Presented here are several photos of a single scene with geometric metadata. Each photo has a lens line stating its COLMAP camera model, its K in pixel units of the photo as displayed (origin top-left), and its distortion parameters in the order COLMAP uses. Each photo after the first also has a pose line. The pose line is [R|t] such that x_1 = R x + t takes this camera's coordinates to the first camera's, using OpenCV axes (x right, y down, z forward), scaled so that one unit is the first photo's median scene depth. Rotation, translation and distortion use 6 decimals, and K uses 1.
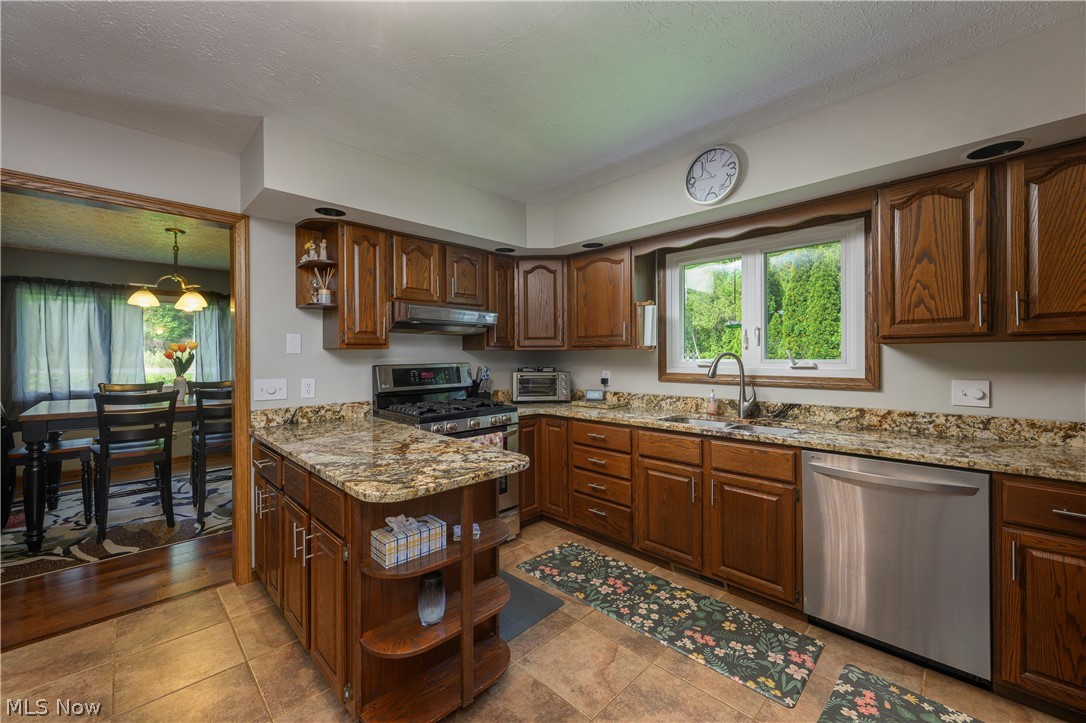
lens RADIAL K [[425.0, 0, 539.6], [0, 425.0, 359.9], [0, 0, 1]] dist [-0.003853, 0.000383]
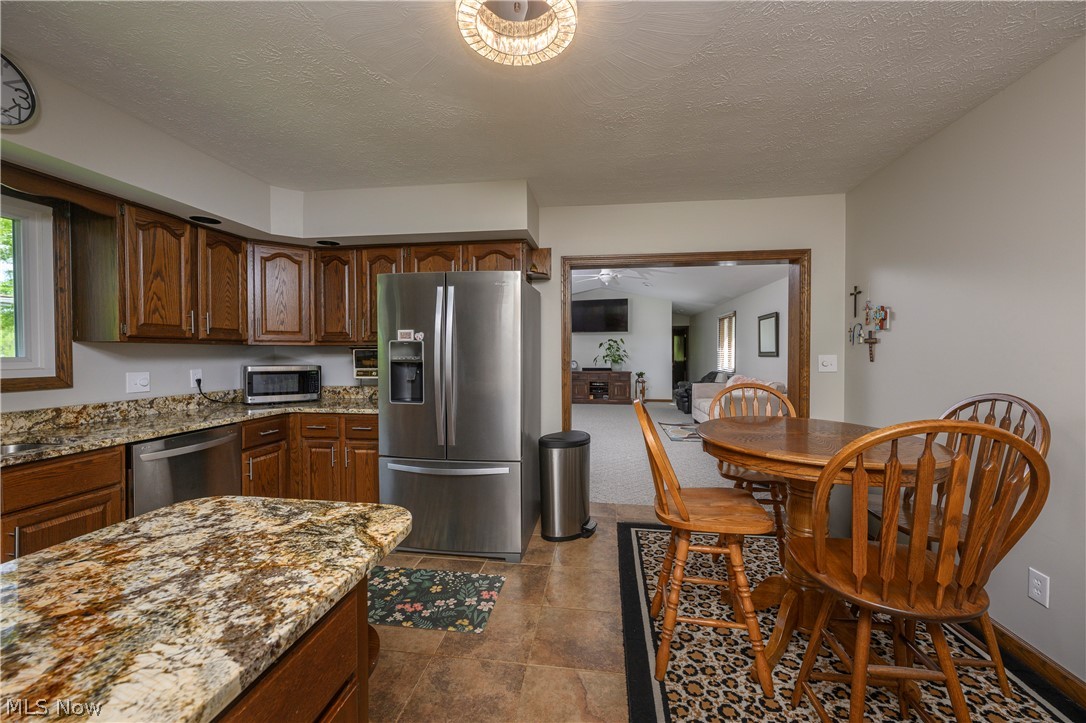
lens RADIAL K [[425.0, 0, 542.1], [0, 425.0, 358.4], [0, 0, 1]] dist [-0.003853, 0.000383]
pose [[-0.605818, -0.005938, 0.795581, -0.737106], [0.009210, 0.999853, 0.014476, -0.000790], [-0.795550, 0.016097, -0.605674, 0.787878]]
